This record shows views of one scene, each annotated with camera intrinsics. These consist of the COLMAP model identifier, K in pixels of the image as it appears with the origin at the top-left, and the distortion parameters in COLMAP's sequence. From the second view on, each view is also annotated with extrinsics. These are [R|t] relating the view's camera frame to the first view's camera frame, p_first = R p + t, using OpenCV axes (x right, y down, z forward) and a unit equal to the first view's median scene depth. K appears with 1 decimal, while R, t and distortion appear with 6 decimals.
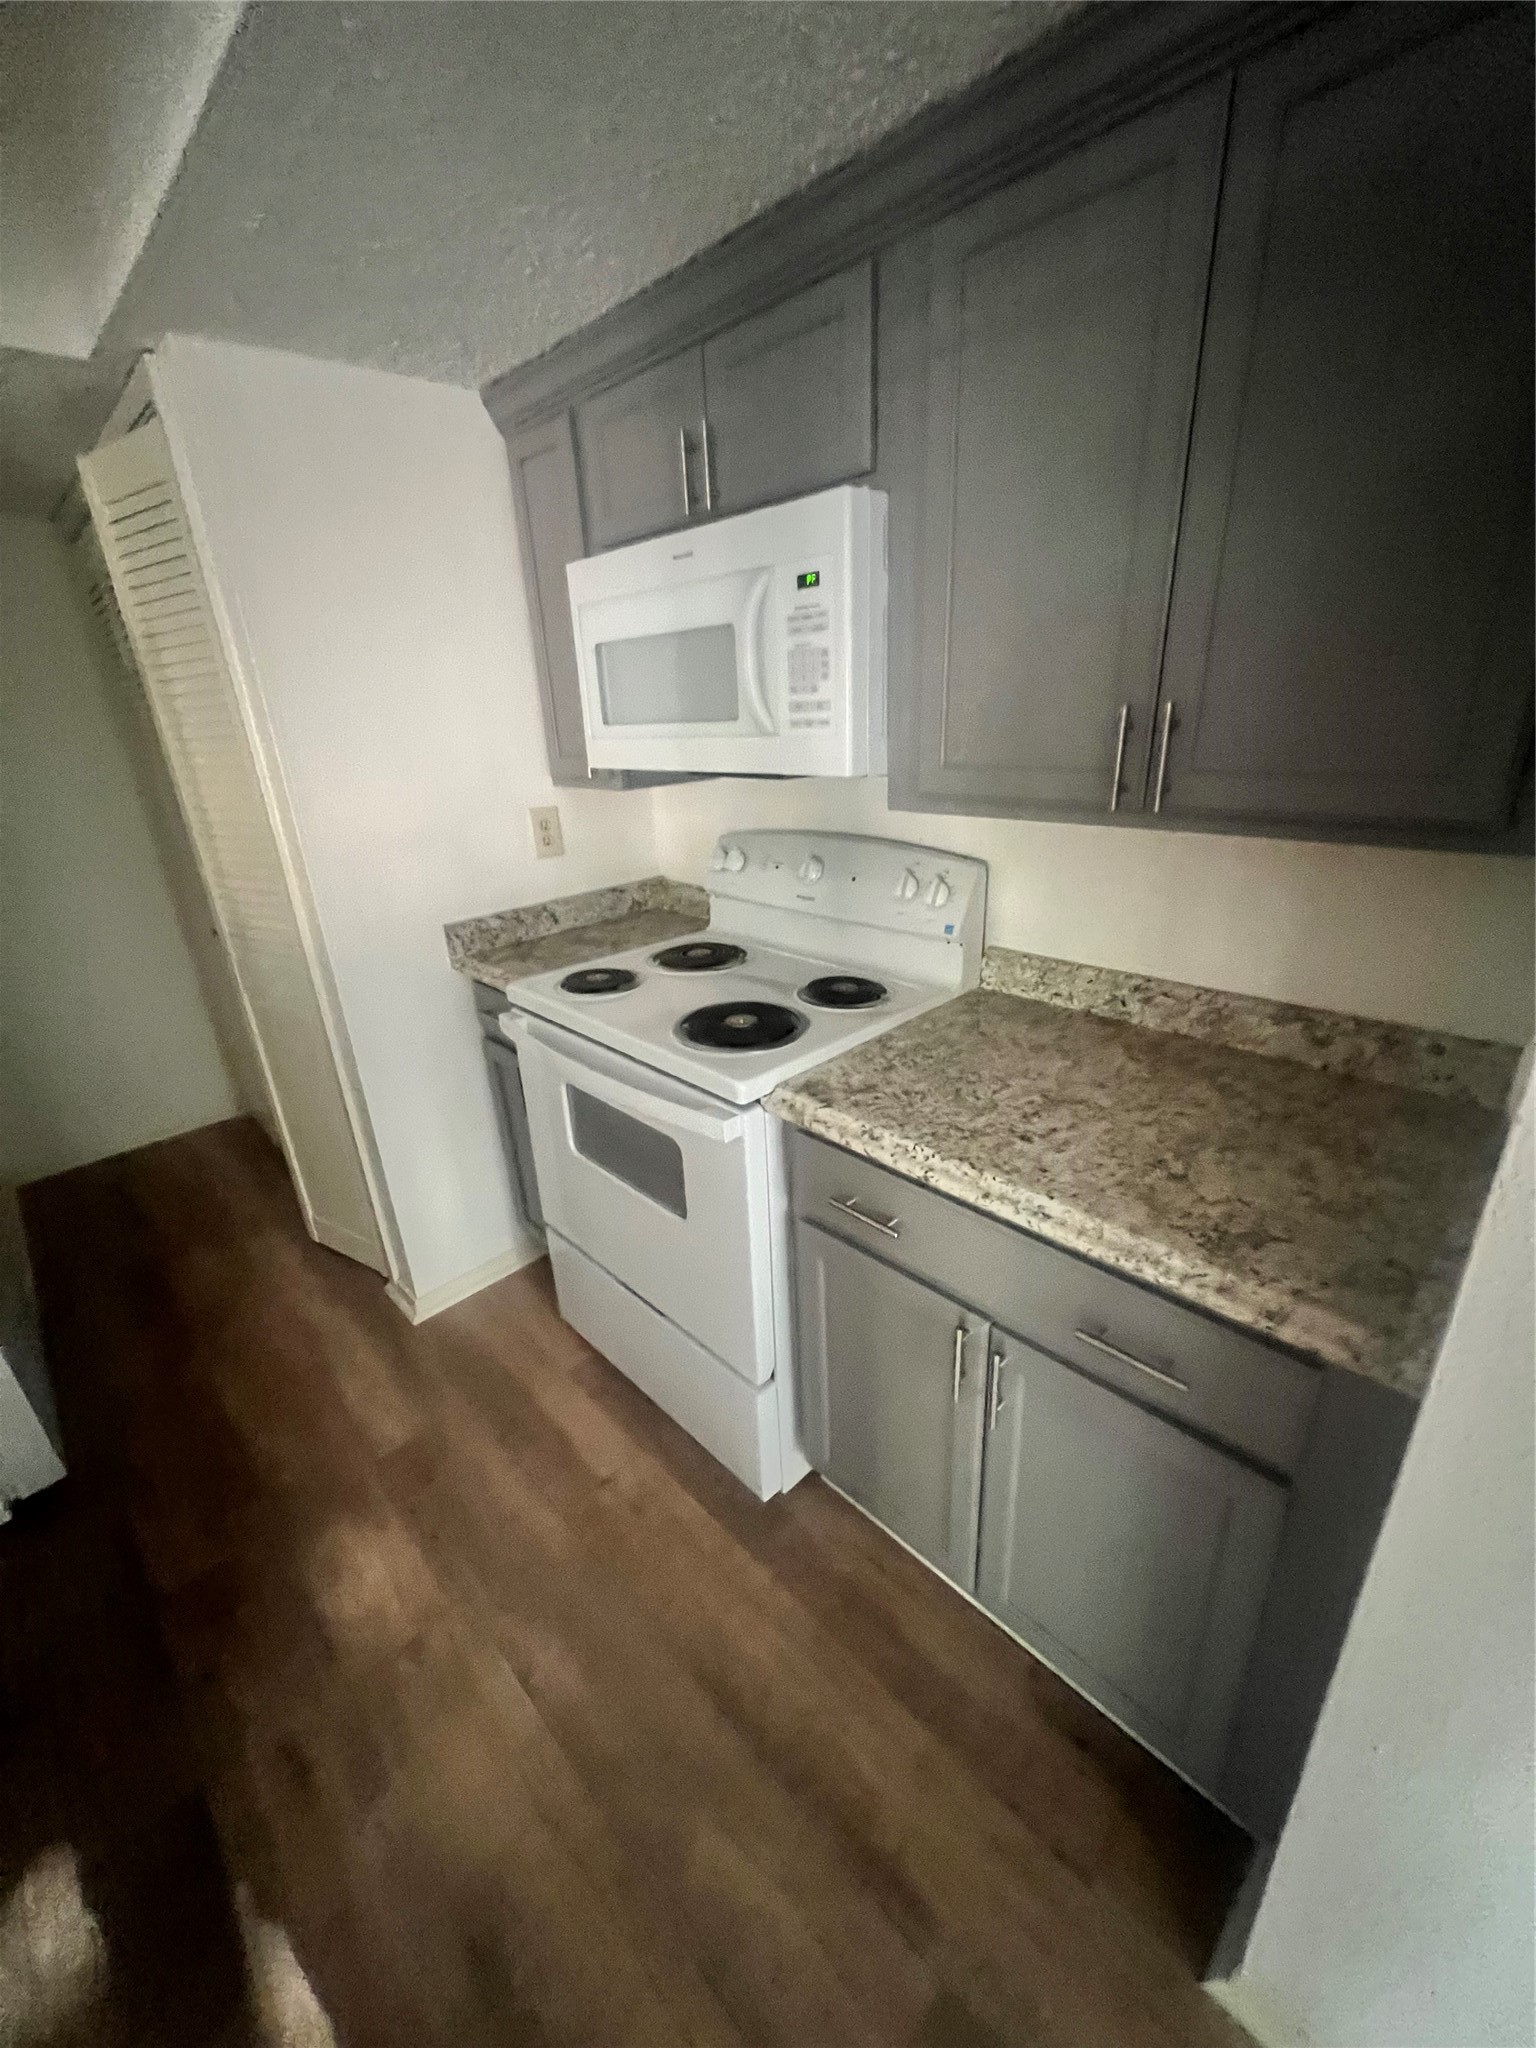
lens RADIAL K [[818.6, 0, 762.5], [0, 818.6, 1018.0], [0, 0, 1]] dist [0.001418, 0.000522]
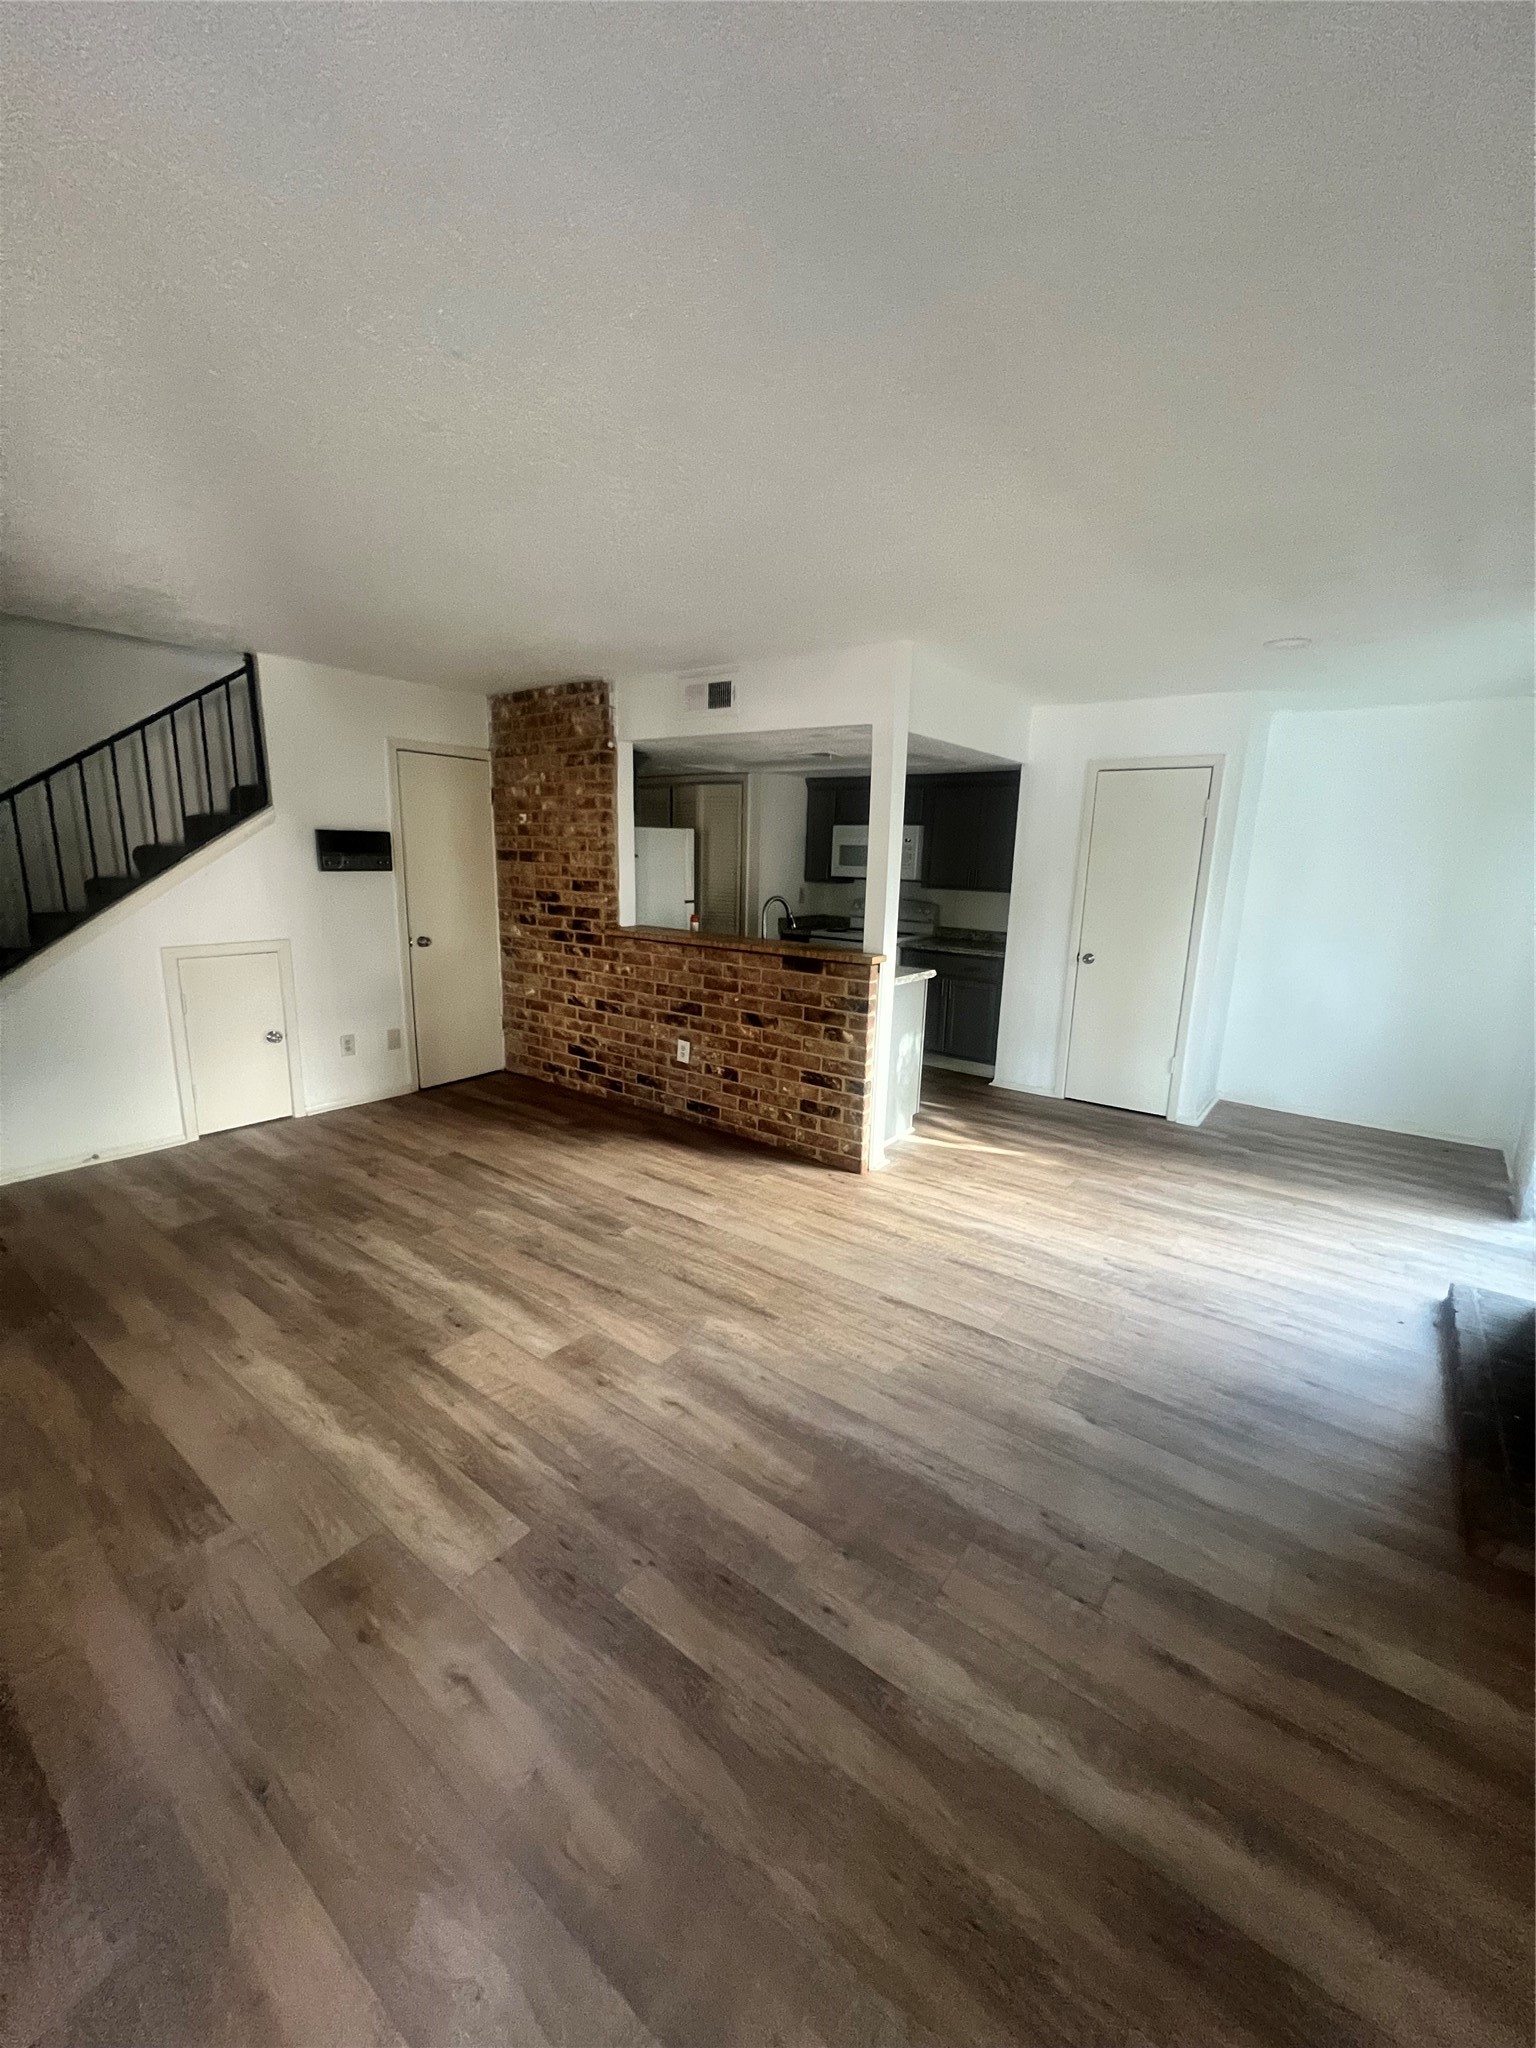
lens RADIAL K [[818.6, 0, 770.6], [0, 818.6, 1025.4], [0, 0, 1]] dist [0.001418, 0.000522]
pose [[0.984418, 0.047883, 0.169198, -1.104982], [-0.018582, 0.985150, -0.170686, 1.011781], [-0.174859, 0.164883, 0.970690, -2.461408]]
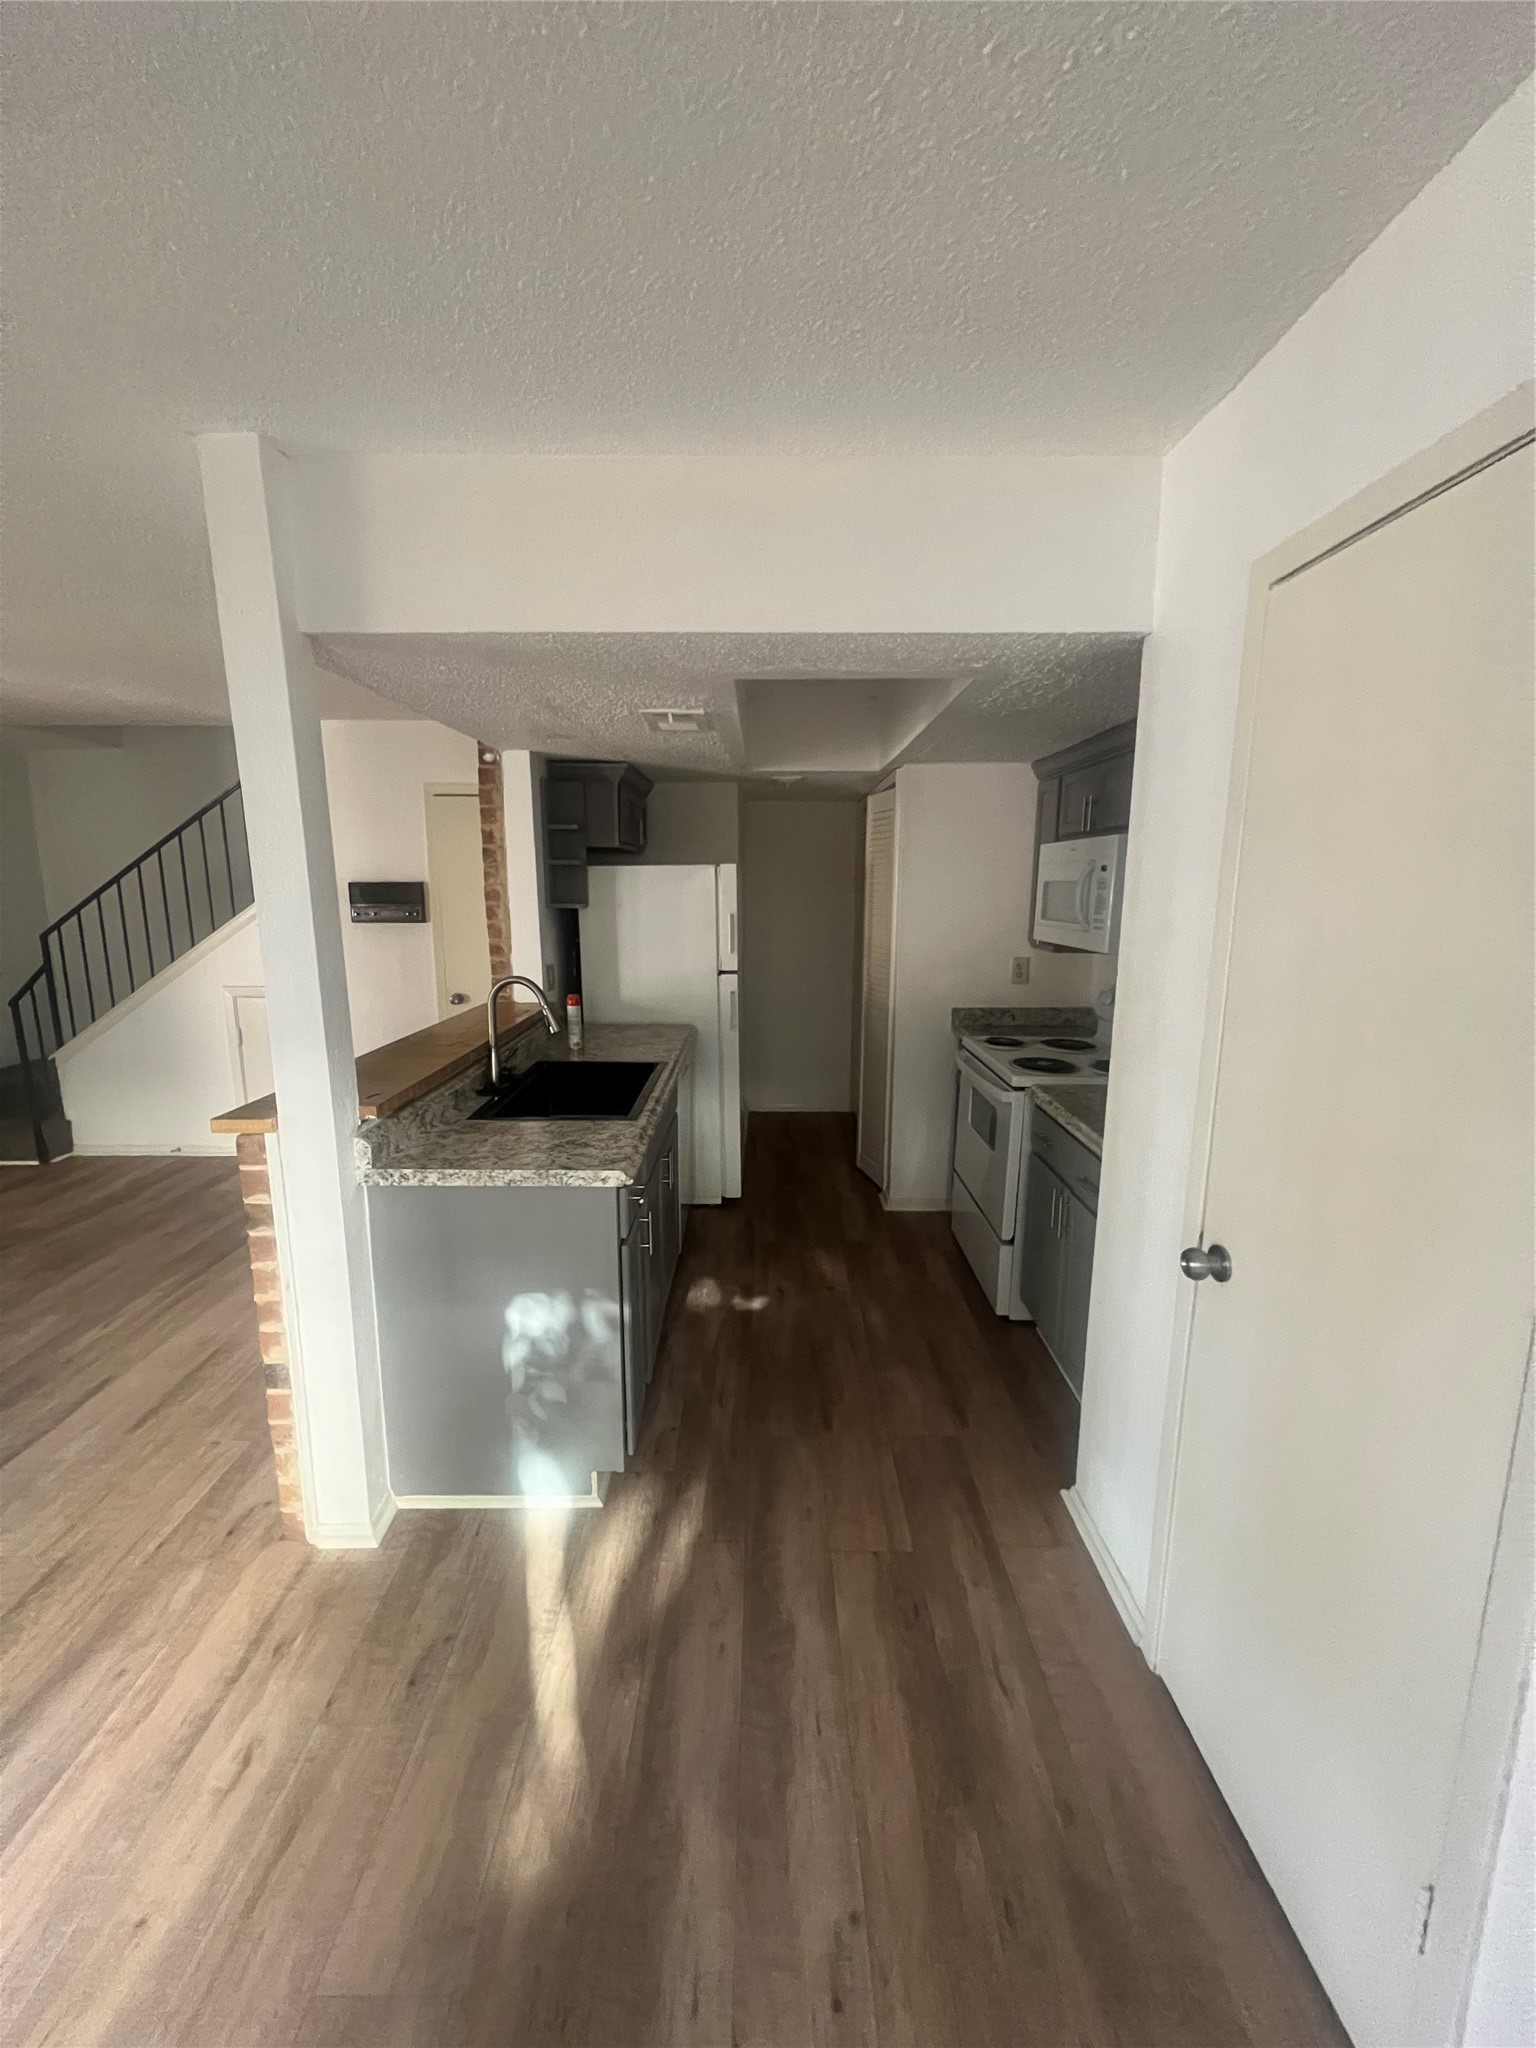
lens RADIAL K [[818.6, 0, 766.3], [0, 818.6, 1027.5], [0, 0, 1]] dist [0.001418, 0.000522]
pose [[0.717116, 0.178640, -0.673671, 0.698092], [-0.295796, 0.953231, -0.062099, 0.208998], [0.631070, 0.243801, 0.736418, -0.802360]]
